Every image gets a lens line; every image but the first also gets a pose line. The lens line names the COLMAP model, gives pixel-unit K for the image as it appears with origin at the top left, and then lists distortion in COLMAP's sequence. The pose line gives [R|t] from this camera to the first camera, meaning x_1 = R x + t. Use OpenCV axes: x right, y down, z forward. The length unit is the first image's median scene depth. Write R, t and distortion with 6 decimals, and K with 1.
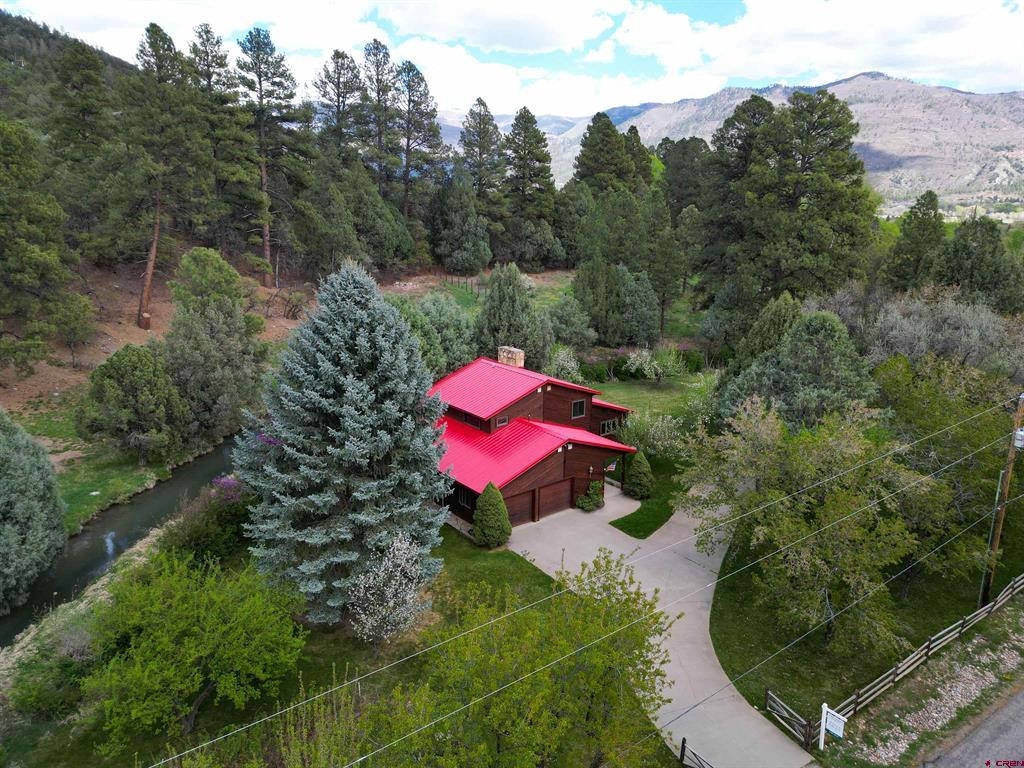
lens RADIAL K [[721.8, 0, 509.8], [0, 721.8, 387.9], [0, 0, 1]] dist [0.058537, -0.034413]
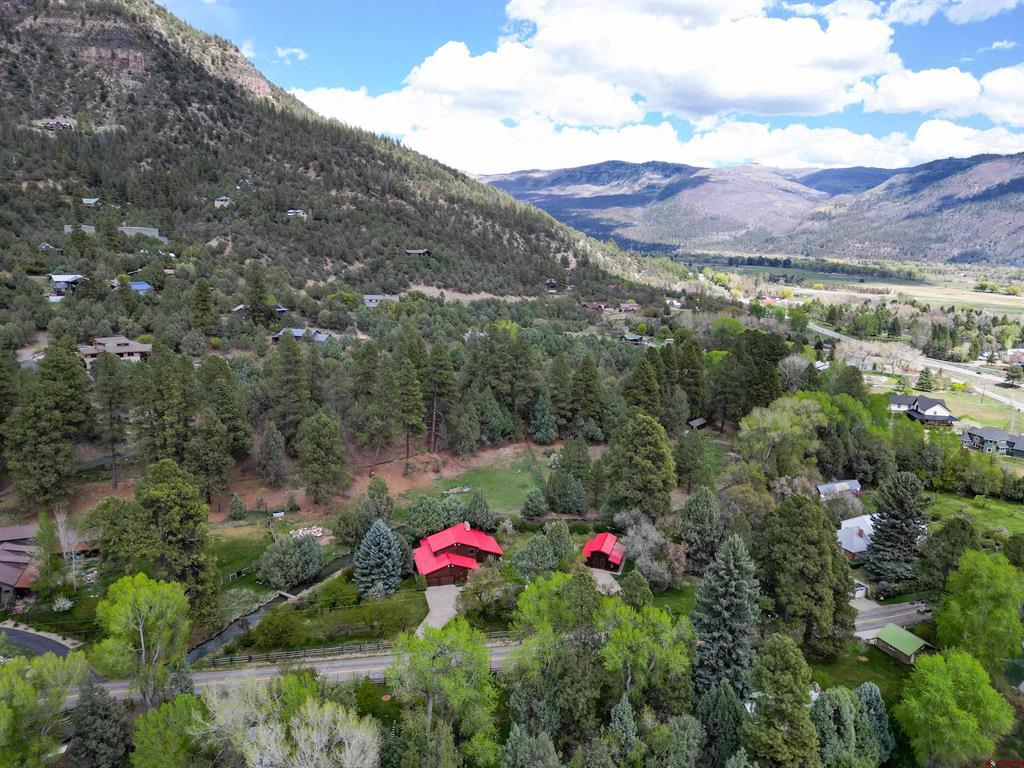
lens RADIAL K [[721.8, 0, 506.0], [0, 721.8, 383.1], [0, 0, 1]] dist [0.058537, -0.034413]
pose [[0.923649, 0.095007, -0.371276, 0.747833], [-0.119084, 0.991978, -0.042413, -0.326075], [0.364268, 0.083387, 0.927553, -1.057914]]
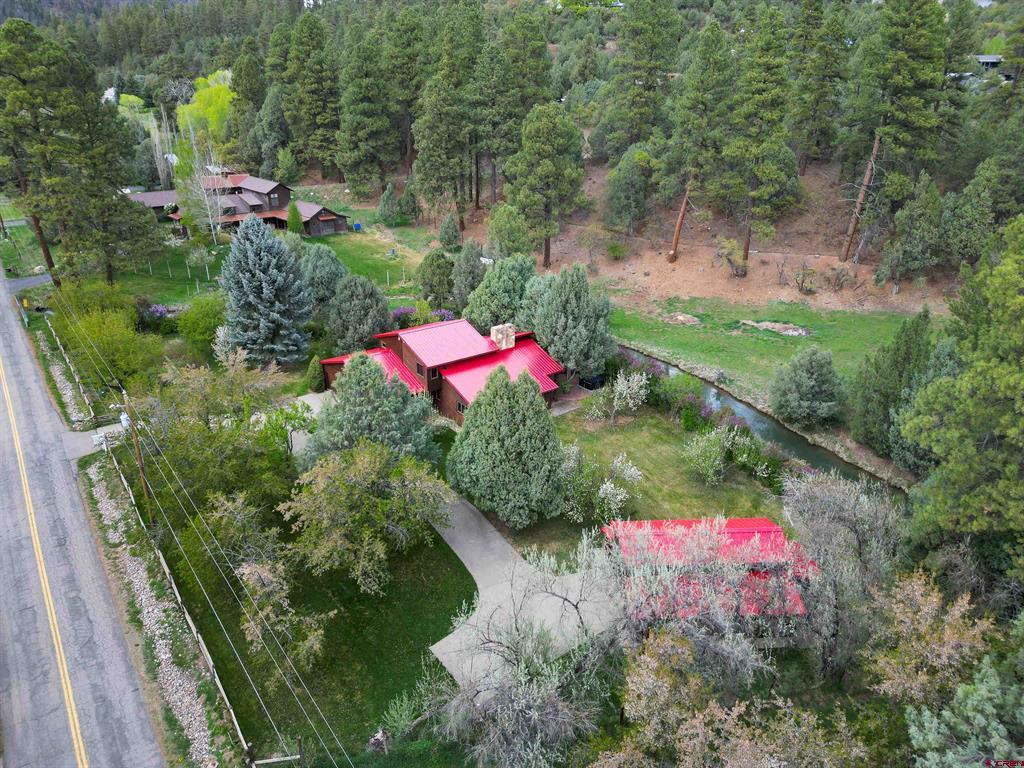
lens RADIAL K [[721.8, 0, 509.6], [0, 721.8, 388.7], [0, 0, 1]] dist [0.058537, -0.034413]
pose [[-0.016338, 0.393759, -0.919068, 0.754790], [-0.267648, 0.883924, 0.383461, -0.280774], [0.963378, 0.252252, 0.090947, 0.607488]]
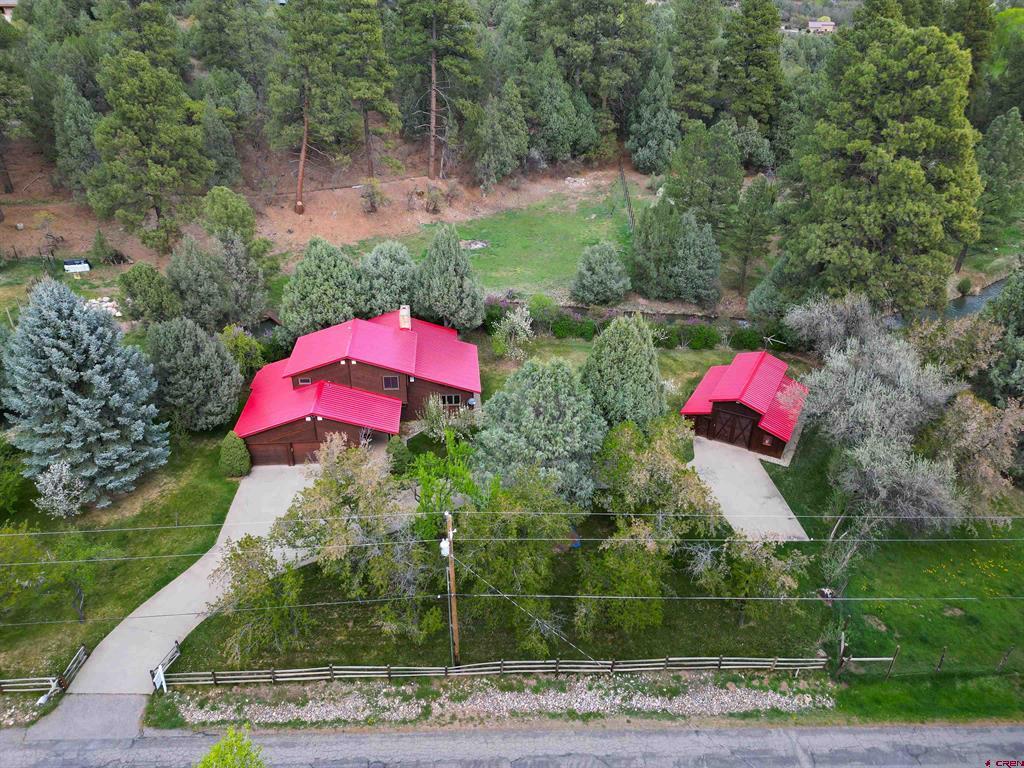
lens RADIAL K [[721.8, 0, 505.6], [0, 721.8, 391.2], [0, 0, 1]] dist [0.058537, -0.034413]
pose [[0.833259, 0.266621, -0.484348, 0.474015], [-0.143891, 0.950430, 0.275641, -0.177256], [0.533831, -0.159987, 0.830319, 0.076815]]
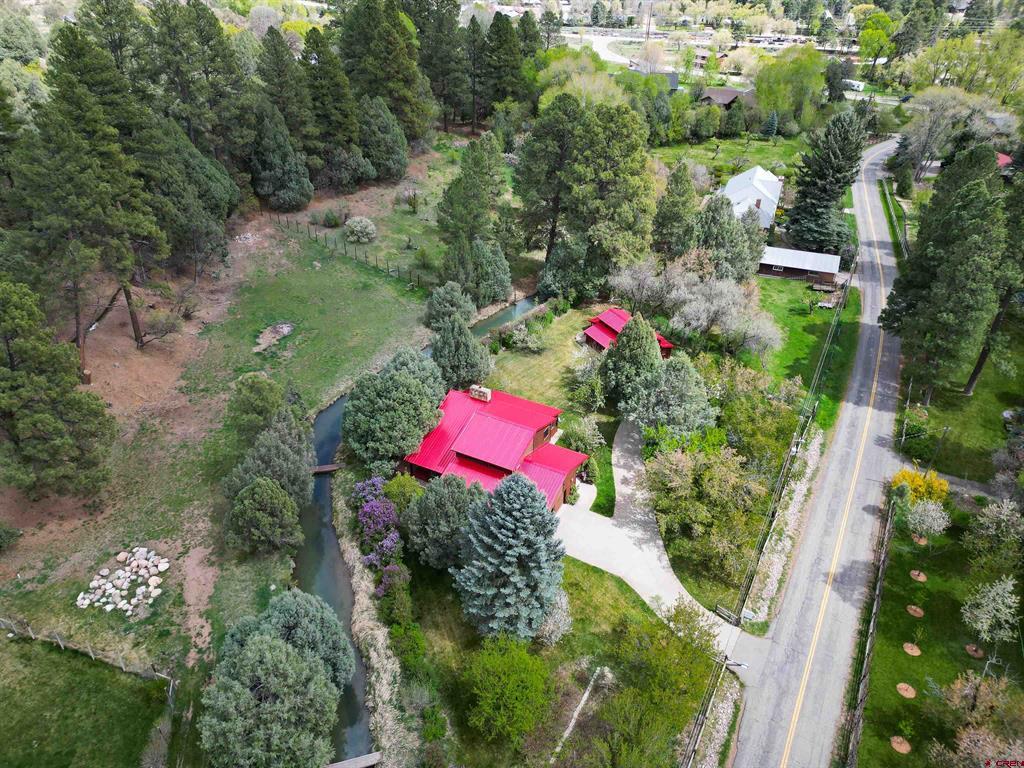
lens RADIAL K [[721.8, 0, 514.0], [0, 721.8, 385.4], [0, 0, 1]] dist [0.058537, -0.034413]
pose [[0.910021, -0.223243, 0.349321, -0.284639], [0.102810, 0.937832, 0.331514, -0.345012], [-0.401613, -0.265771, 0.876398, -0.183006]]
